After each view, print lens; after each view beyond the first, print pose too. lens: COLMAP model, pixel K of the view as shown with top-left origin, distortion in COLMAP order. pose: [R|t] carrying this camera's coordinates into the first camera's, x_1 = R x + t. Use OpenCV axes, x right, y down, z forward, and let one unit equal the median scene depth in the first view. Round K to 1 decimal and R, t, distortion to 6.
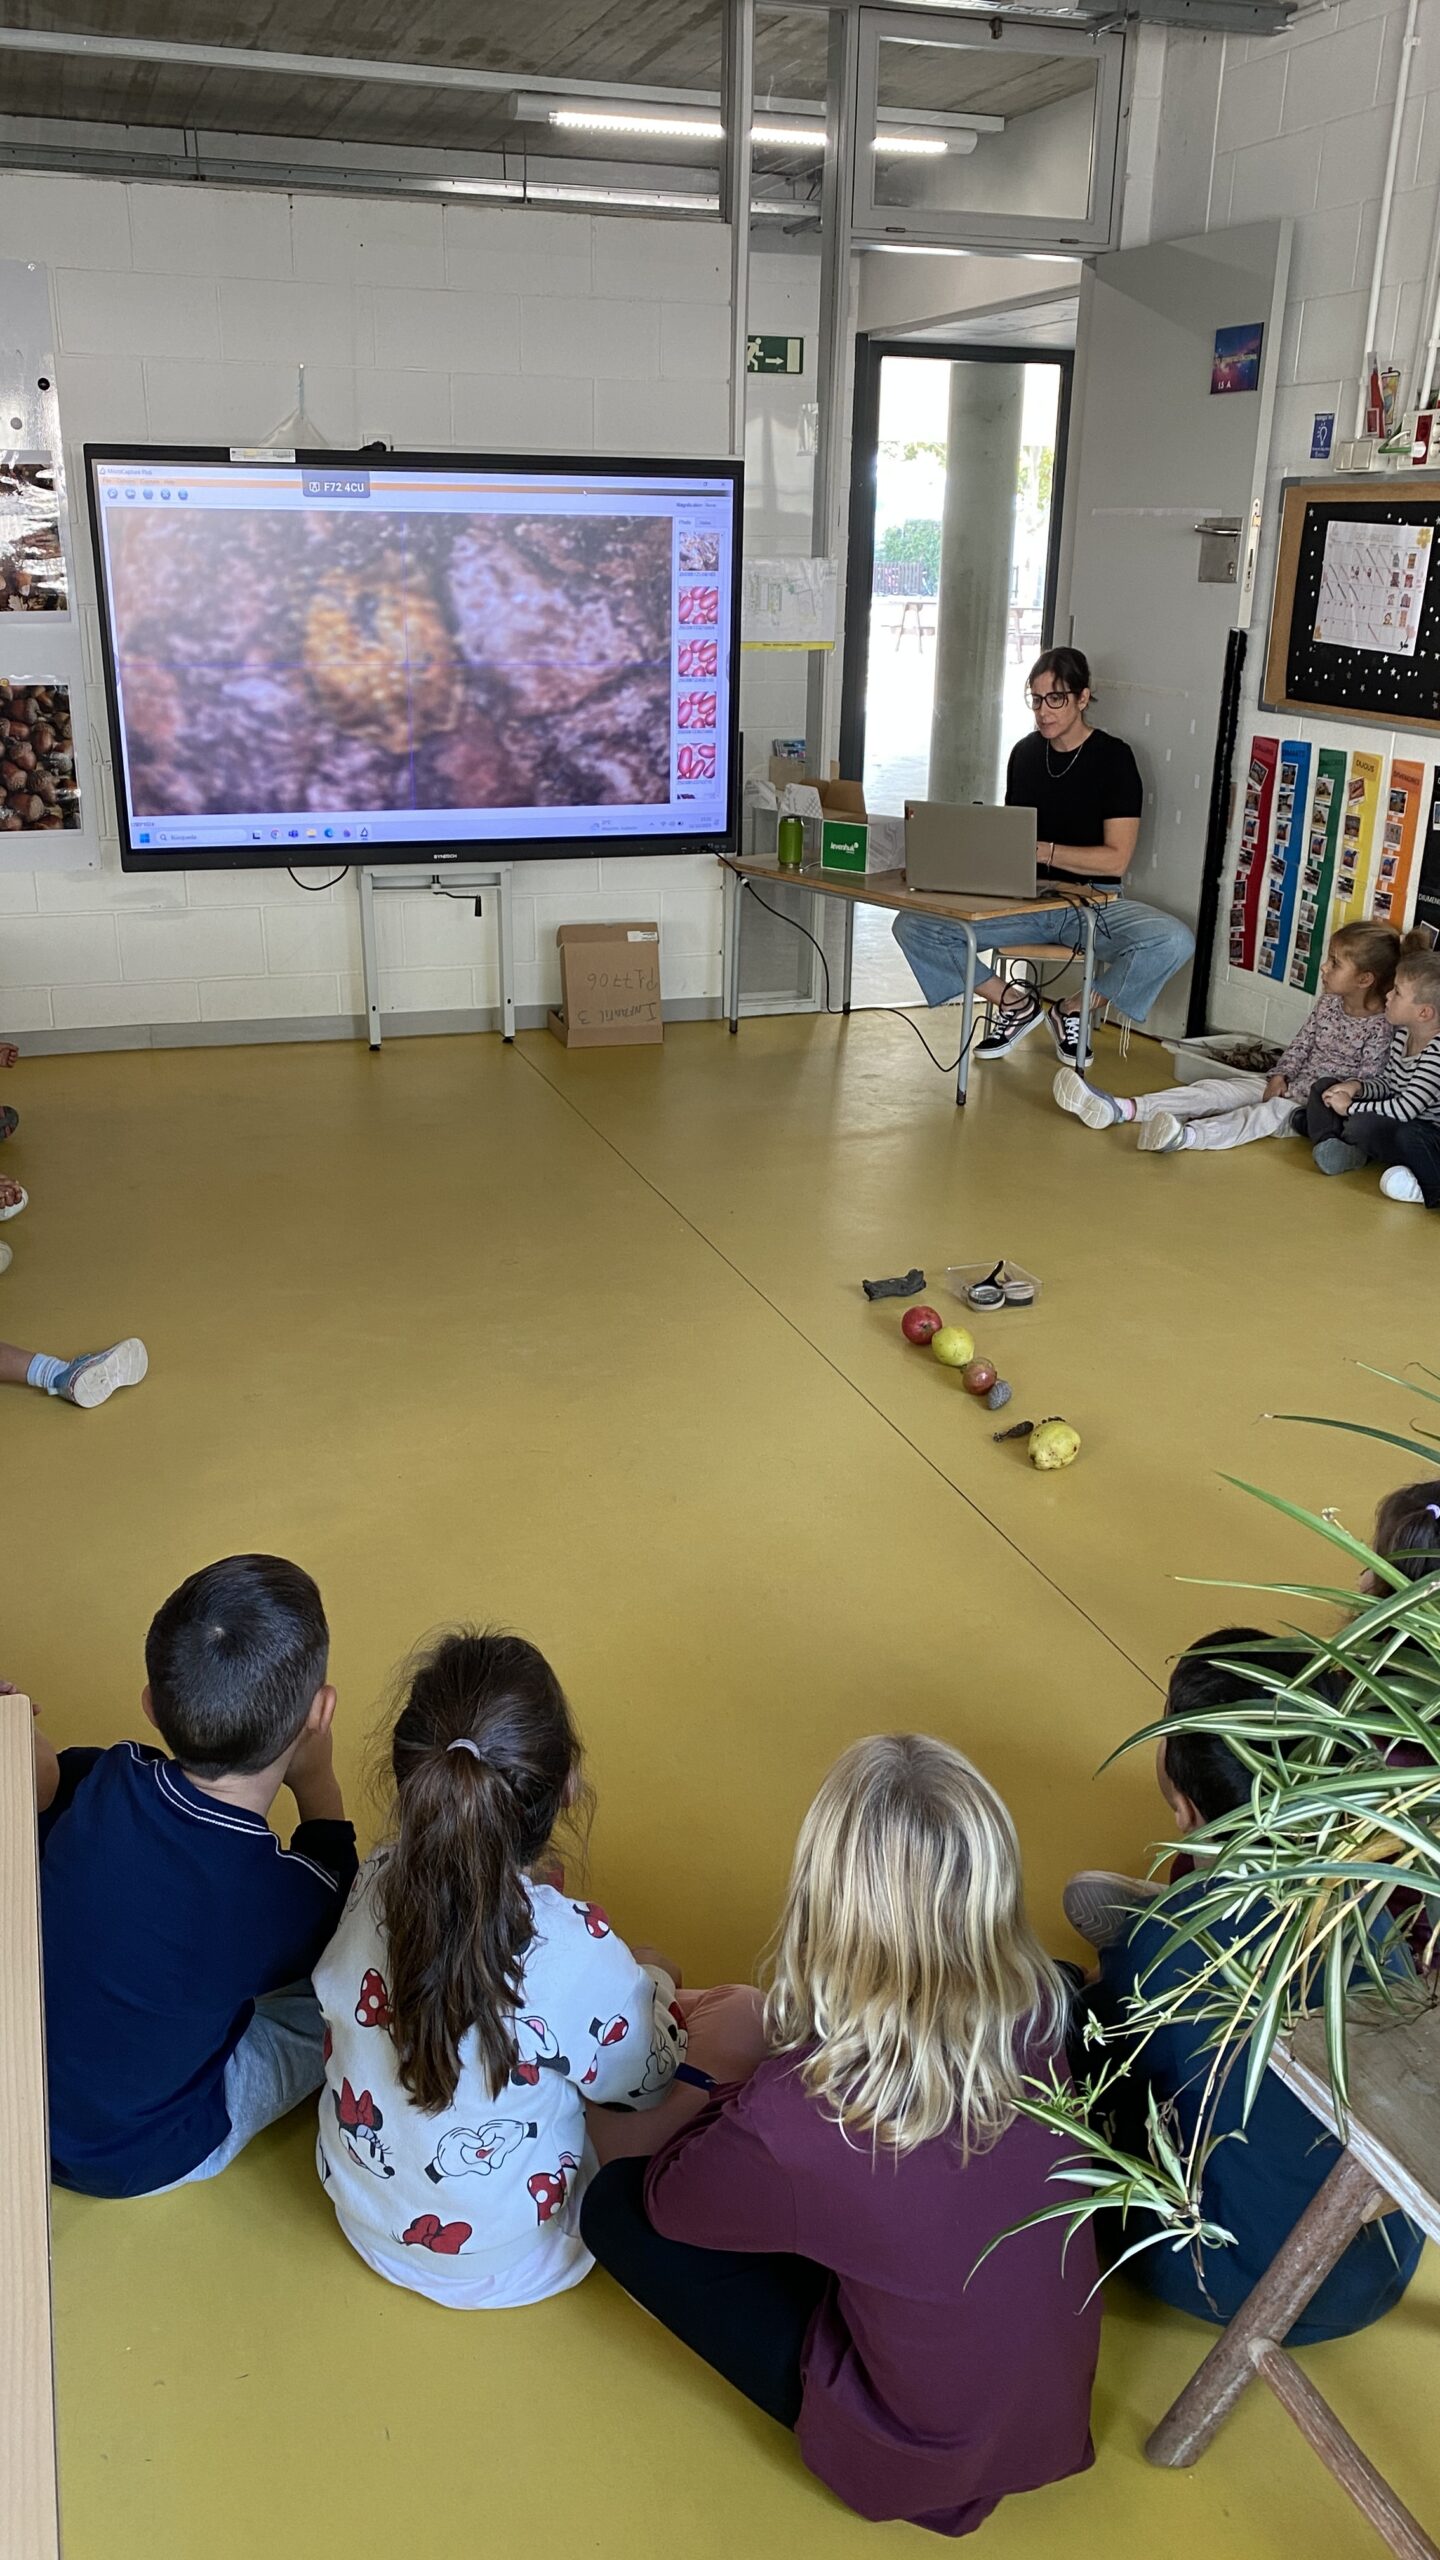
lens RADIAL K [[1995.3, 0, 719.0], [0, 1995.3, 1296.0], [0, 0, 1]] dist [0.031062, -0.056774]
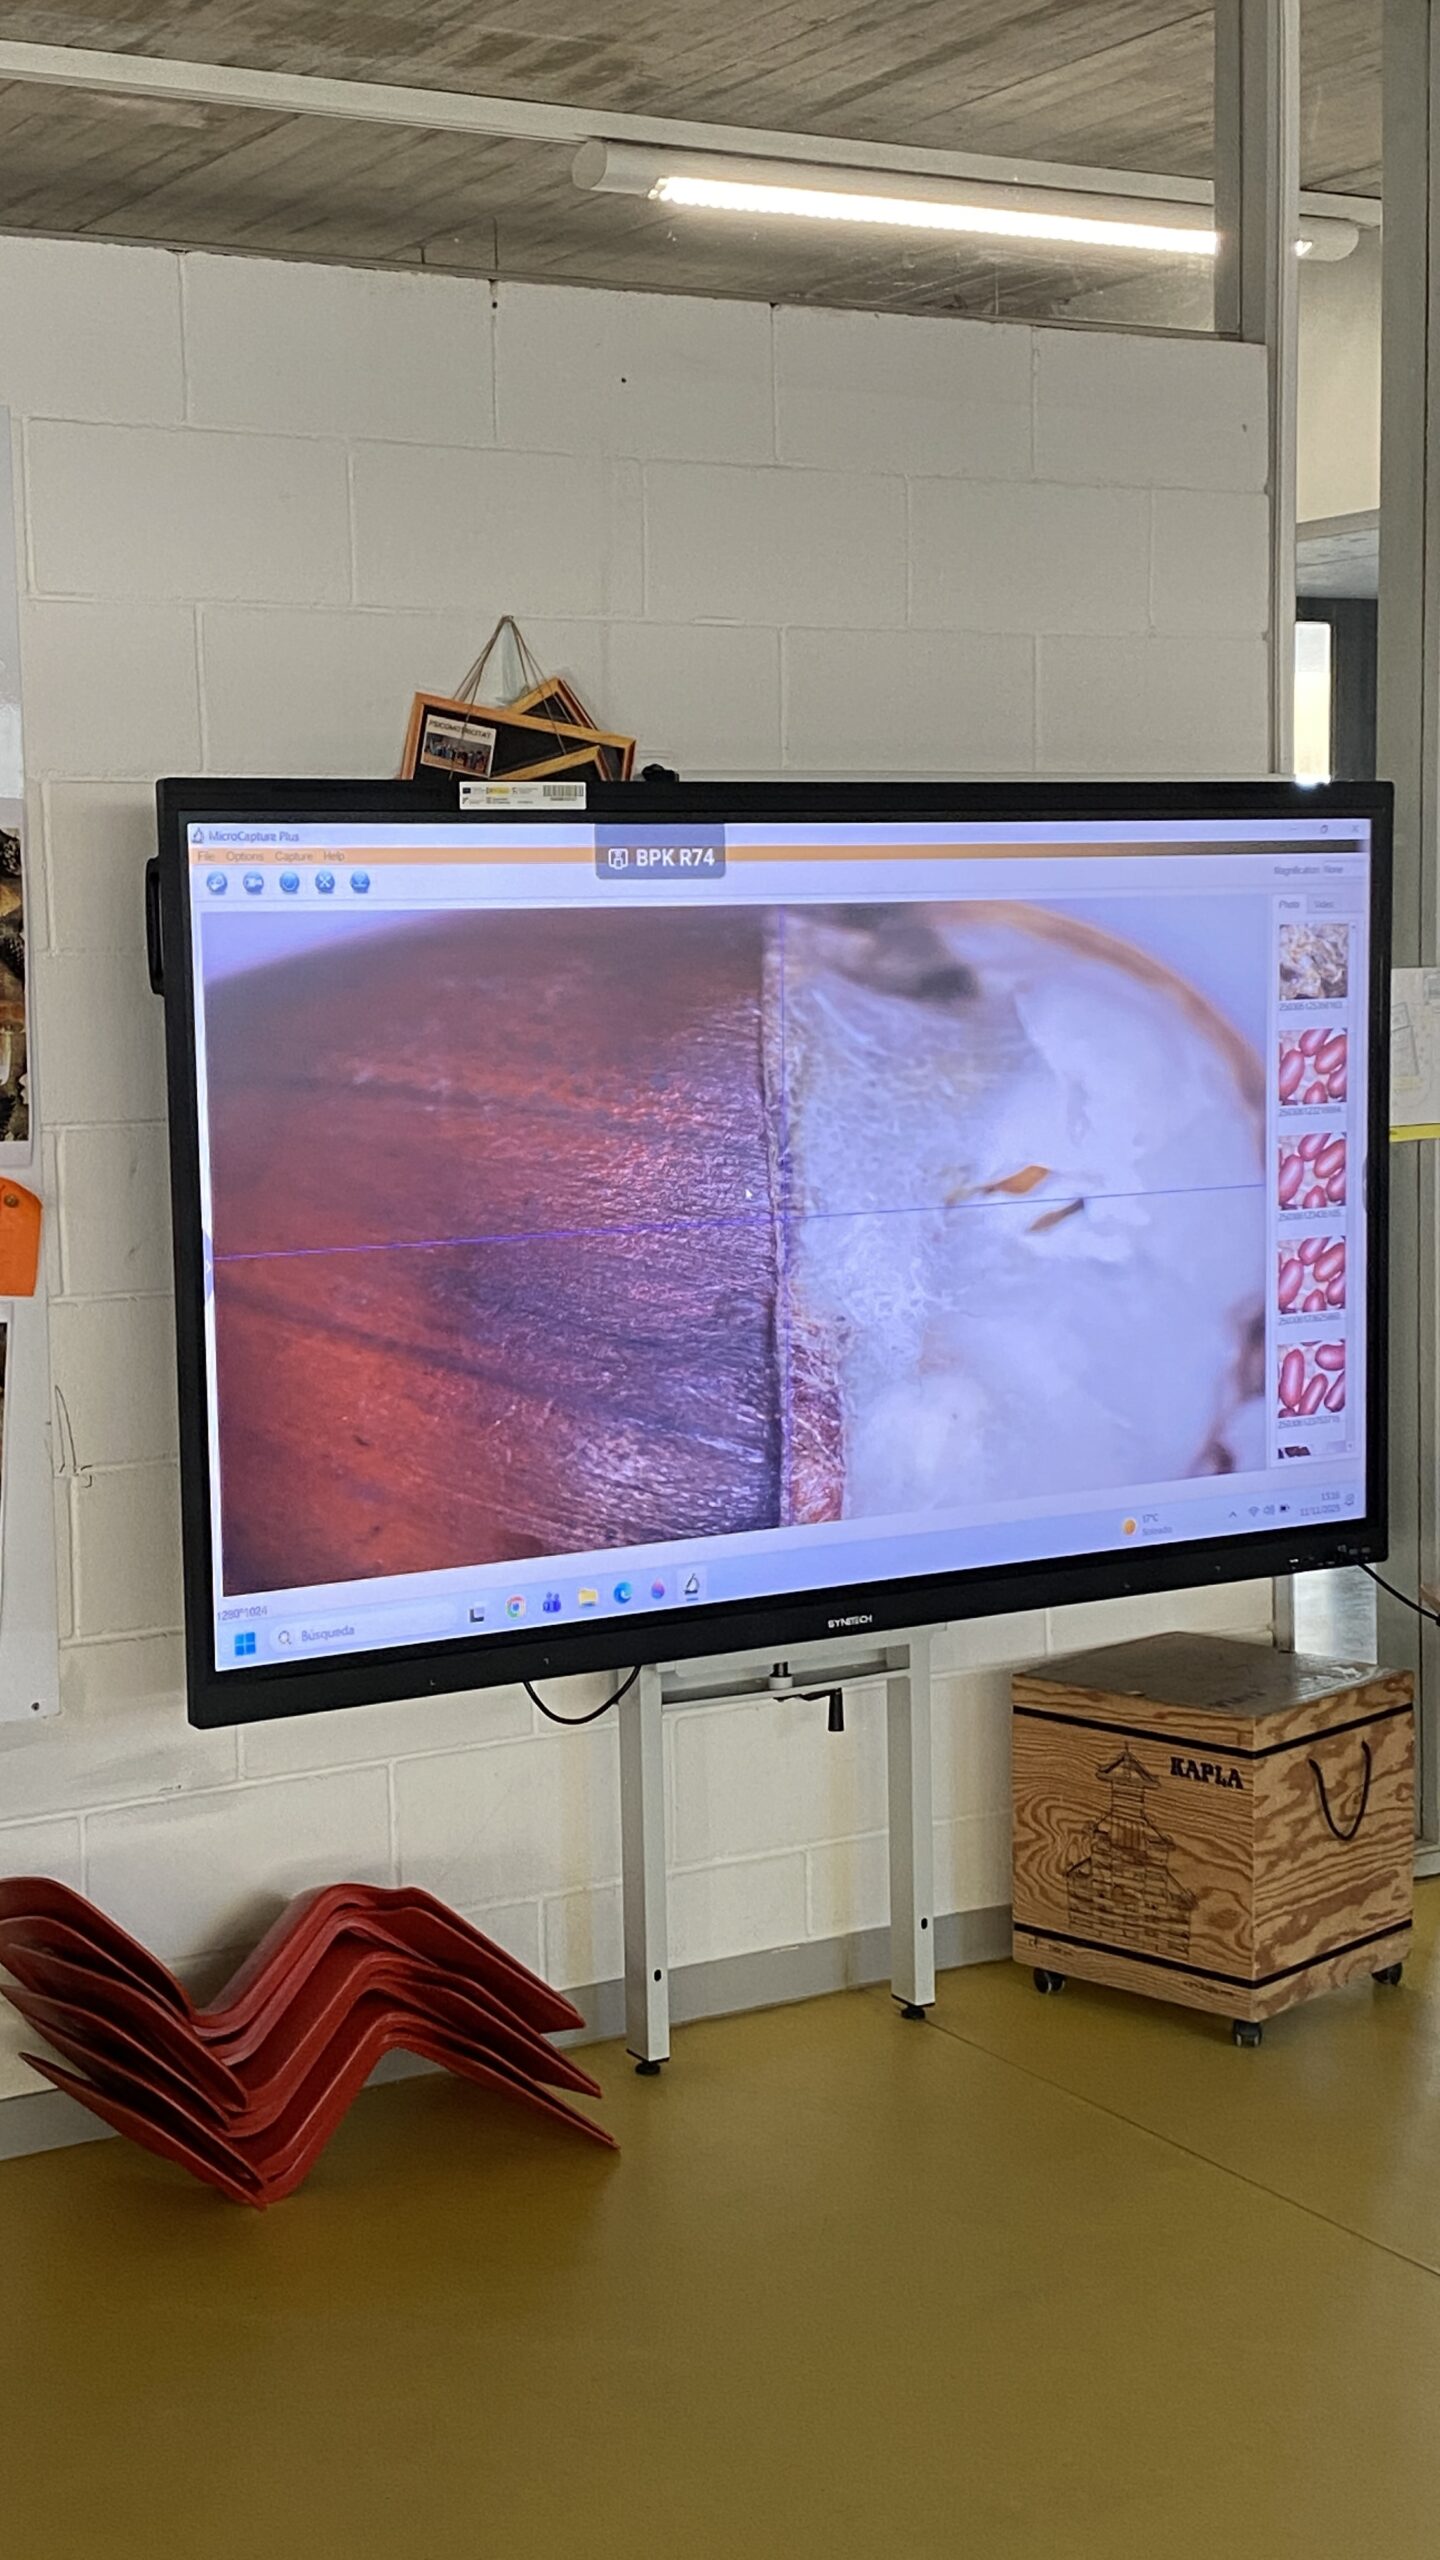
lens RADIAL K [[3439.3, 0, 705.2], [0, 3439.3, 1253.2], [0, 0, 1]] dist [0.078312, 0.000000]
pose [[0.979760, -0.051718, 0.193380, -0.314529], [0.101116, 0.961605, -0.255131, -0.107599], [-0.172760, 0.269520, 0.947371, 0.259625]]
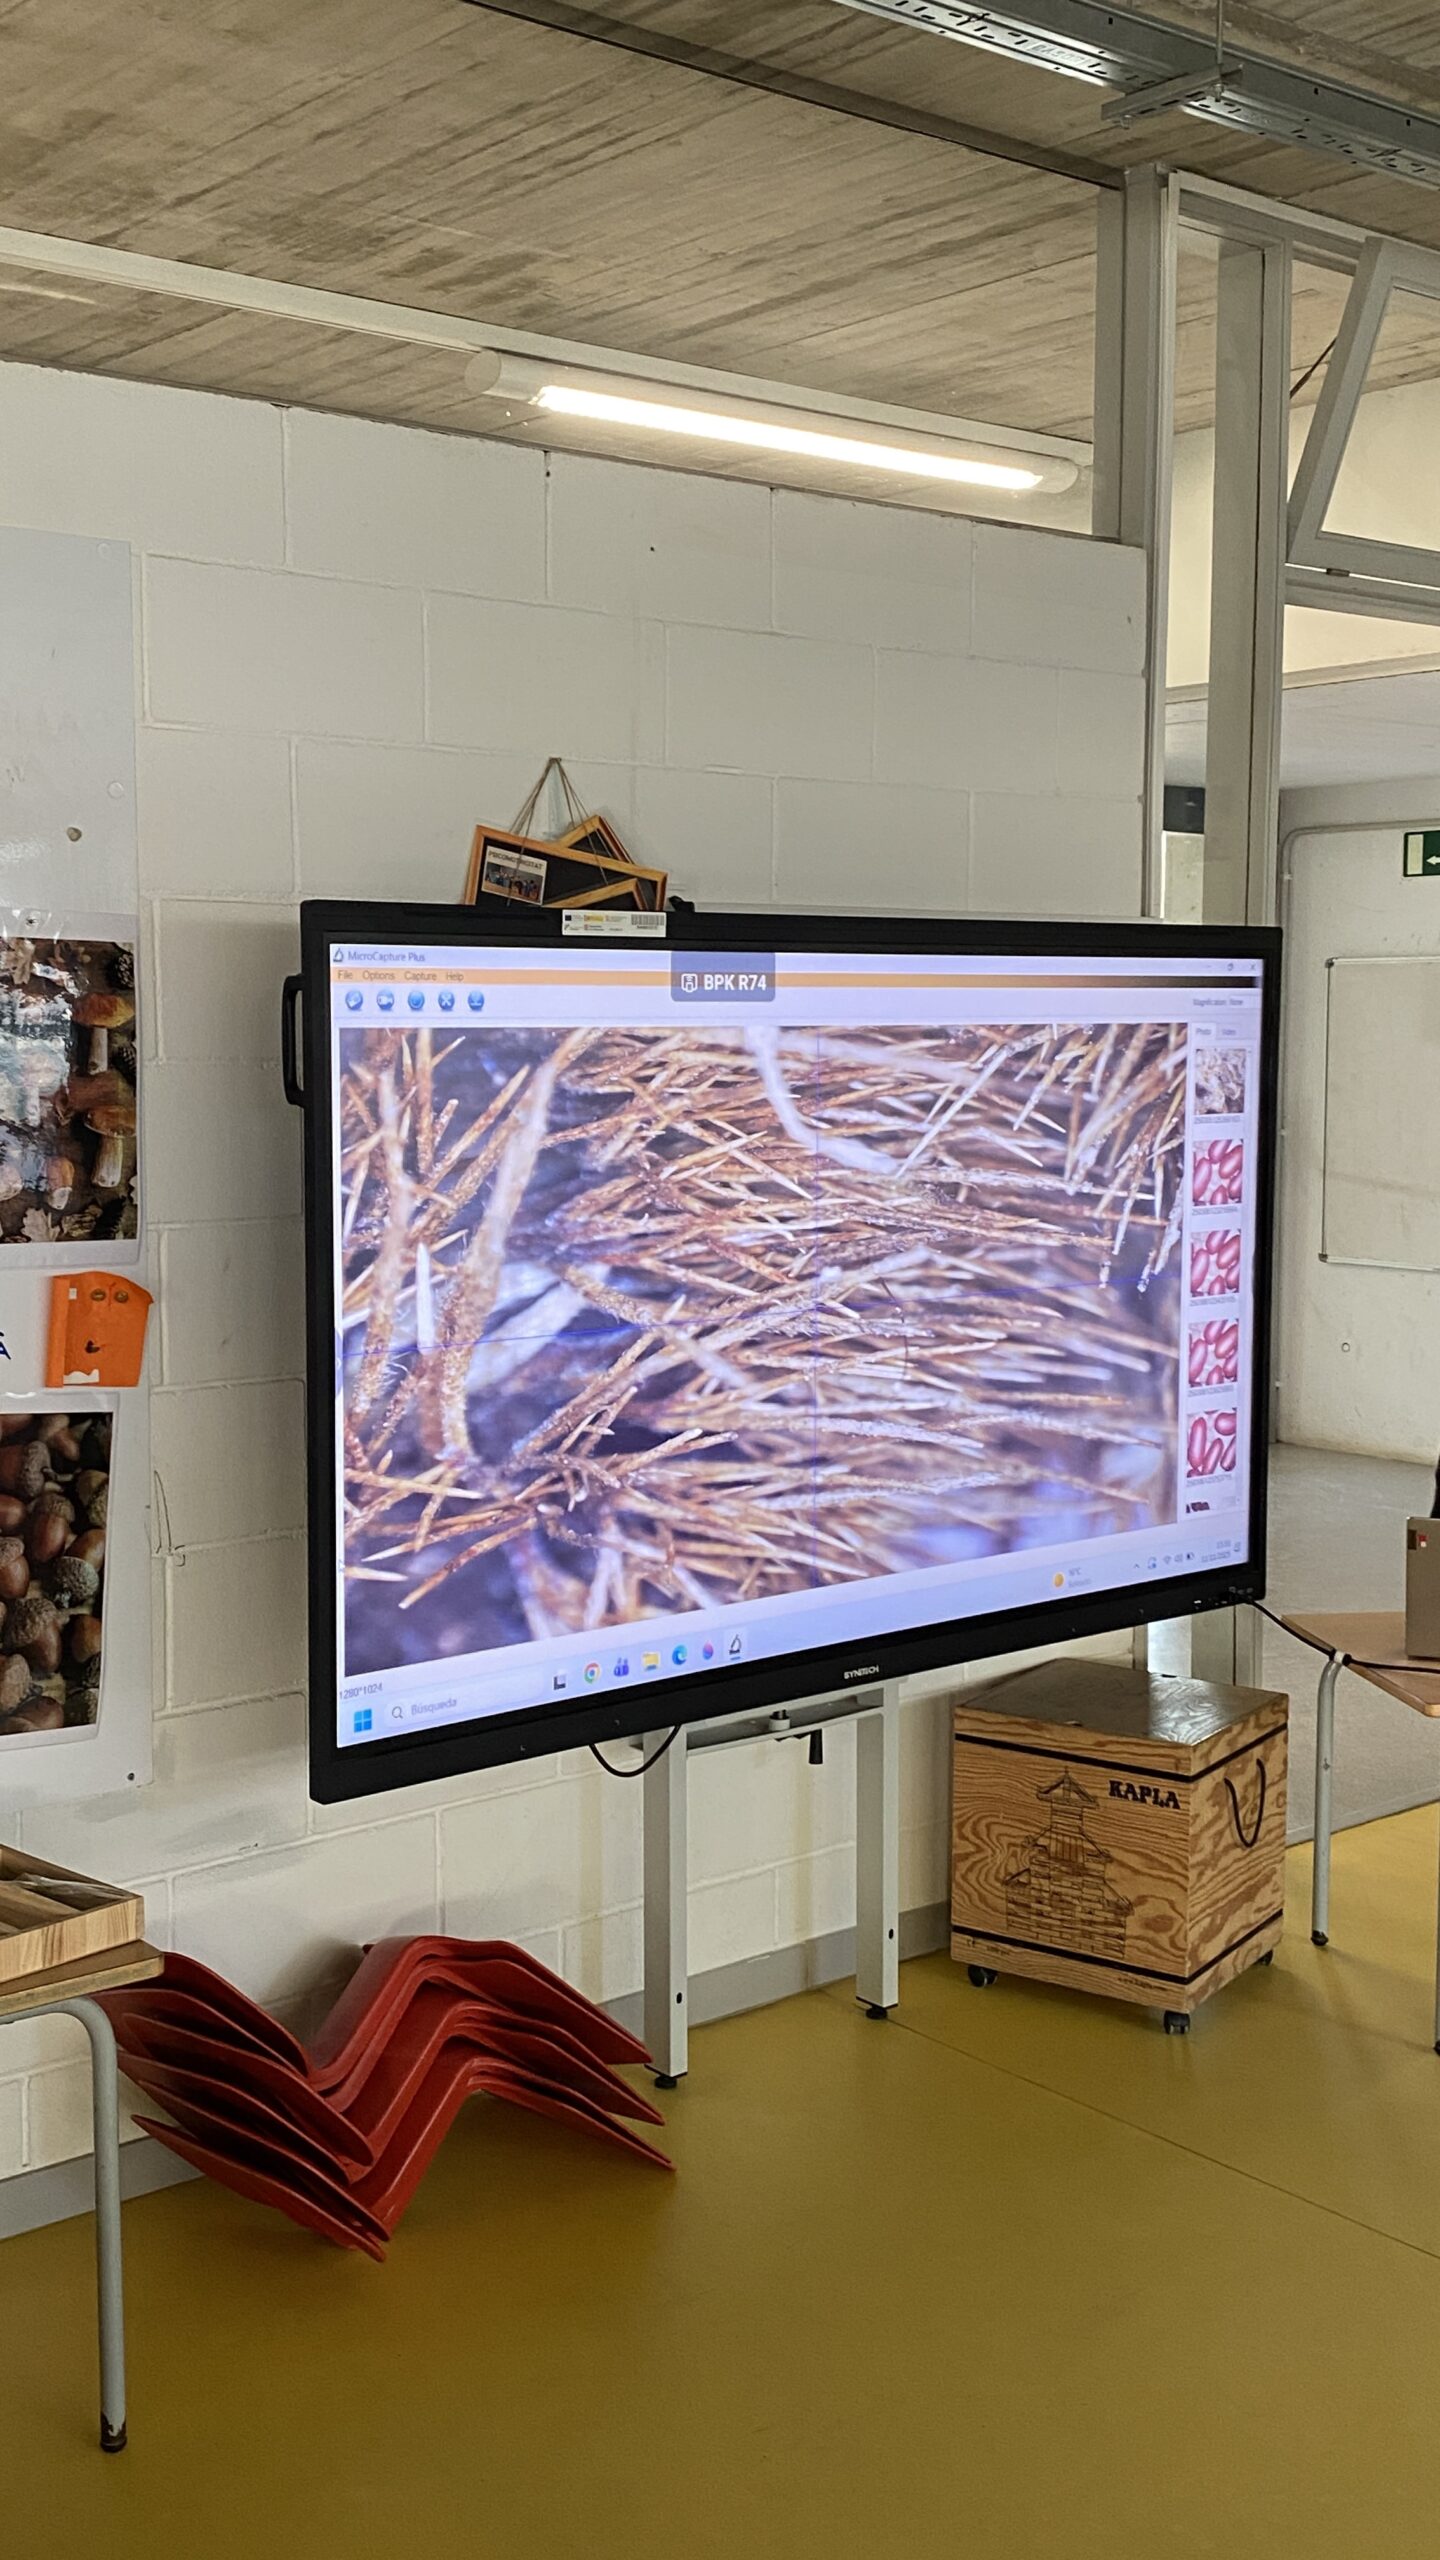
lens RADIAL K [[2672.9, 0, 685.3], [0, 2672.9, 1238.3], [0, 0, 1]] dist [0.054064, 0.000000]
pose [[0.935851, -0.044500, 0.349575, -0.406106], [0.137866, 0.959162, -0.246984, -0.166903], [-0.324308, 0.279335, 0.903768, 0.390115]]
